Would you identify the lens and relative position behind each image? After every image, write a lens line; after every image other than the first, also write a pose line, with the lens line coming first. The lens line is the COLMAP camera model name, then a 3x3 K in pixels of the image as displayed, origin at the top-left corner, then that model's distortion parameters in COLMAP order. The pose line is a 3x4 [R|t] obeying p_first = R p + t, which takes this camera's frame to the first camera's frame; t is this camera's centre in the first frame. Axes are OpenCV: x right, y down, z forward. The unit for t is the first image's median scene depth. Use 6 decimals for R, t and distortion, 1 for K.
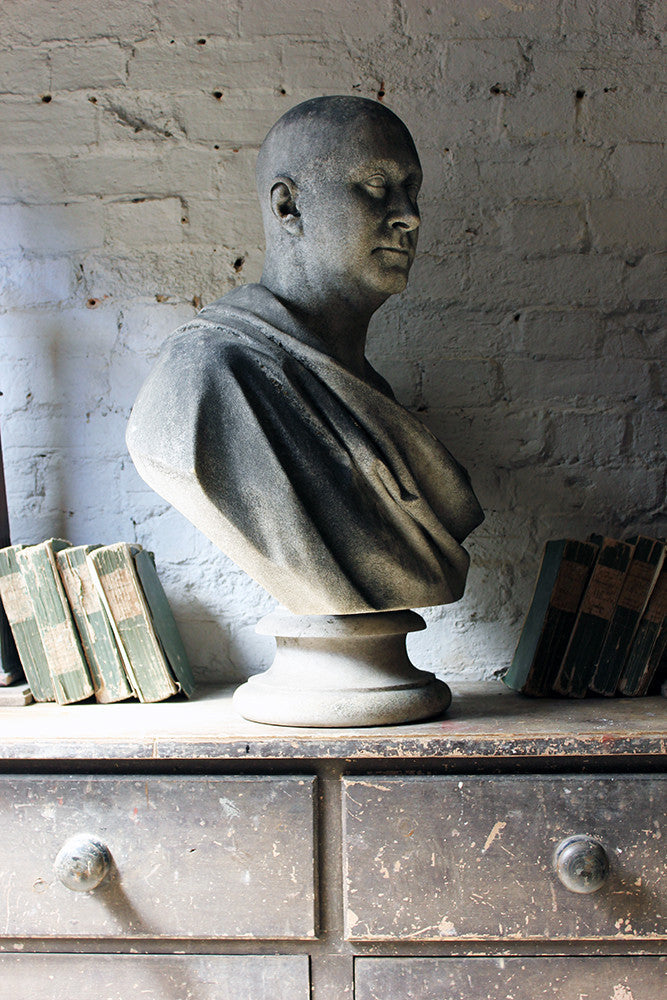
lens RADIAL K [[1373.5, 0, 333.2], [0, 1373.5, 503.1], [0, 0, 1]] dist [-0.044510, 0.079999]
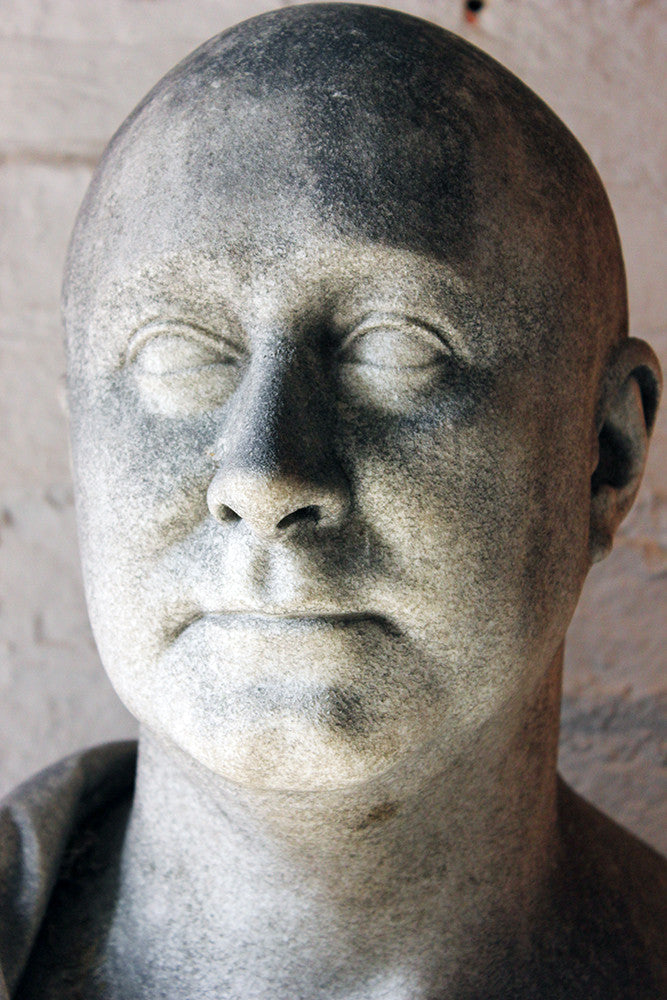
lens RADIAL K [[2374.0, 0, 333.6], [0, 2374.0, 502.9], [0, 0, 1]] dist [0.038311, 0.559463]
pose [[0.998701, 0.030247, 0.041005, -0.014344], [-0.024997, 0.992093, -0.122991, -0.124997], [-0.044401, 0.121807, 0.991560, 0.496384]]
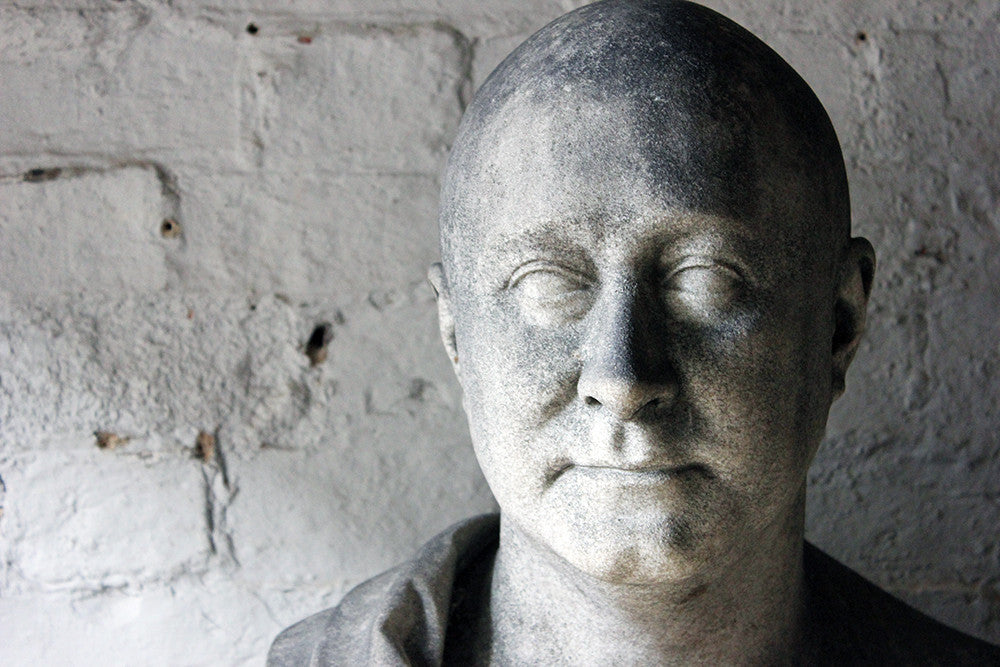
lens RADIAL K [[2390.0, 0, 503.8], [0, 2390.0, 330.1], [0, 0, 1]] dist [0.052179, 0.461840]
pose [[0.995888, -0.014828, 0.089375, -0.077204], [0.014591, 0.999888, 0.003301, -0.180912], [-0.089414, -0.001983, 0.995993, 0.346404]]
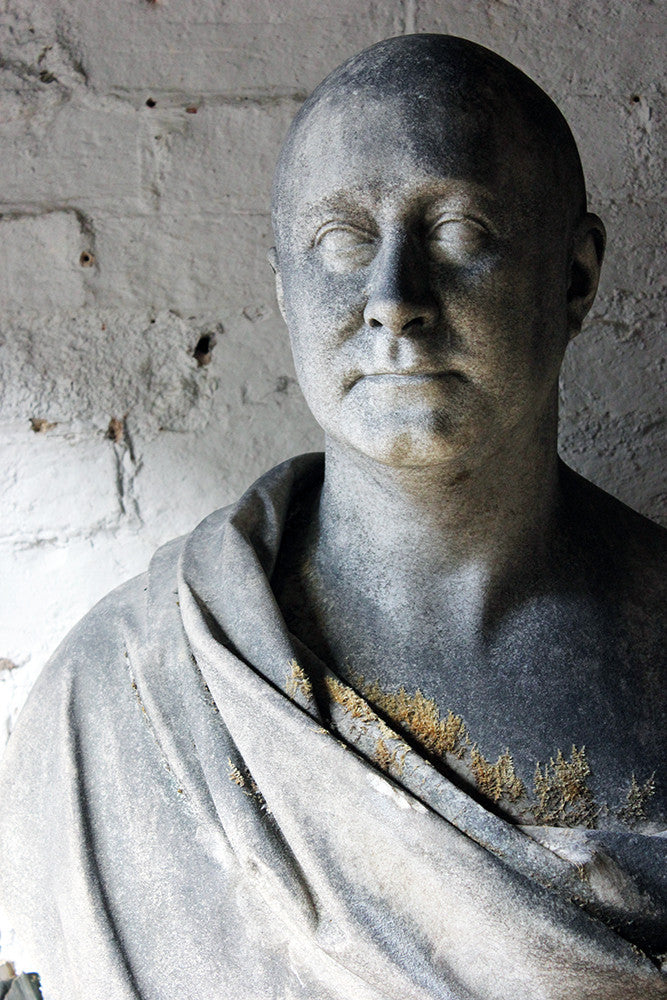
lens RADIAL K [[2291.4, 0, 332.9], [0, 2291.4, 516.3], [0, 0, 1]] dist [0.045584, 0.476182]
pose [[0.999599, -0.024143, 0.014777, -0.037563], [0.024475, 0.999443, -0.022701, -0.097984], [-0.014221, 0.023054, 0.999633, 0.207296]]
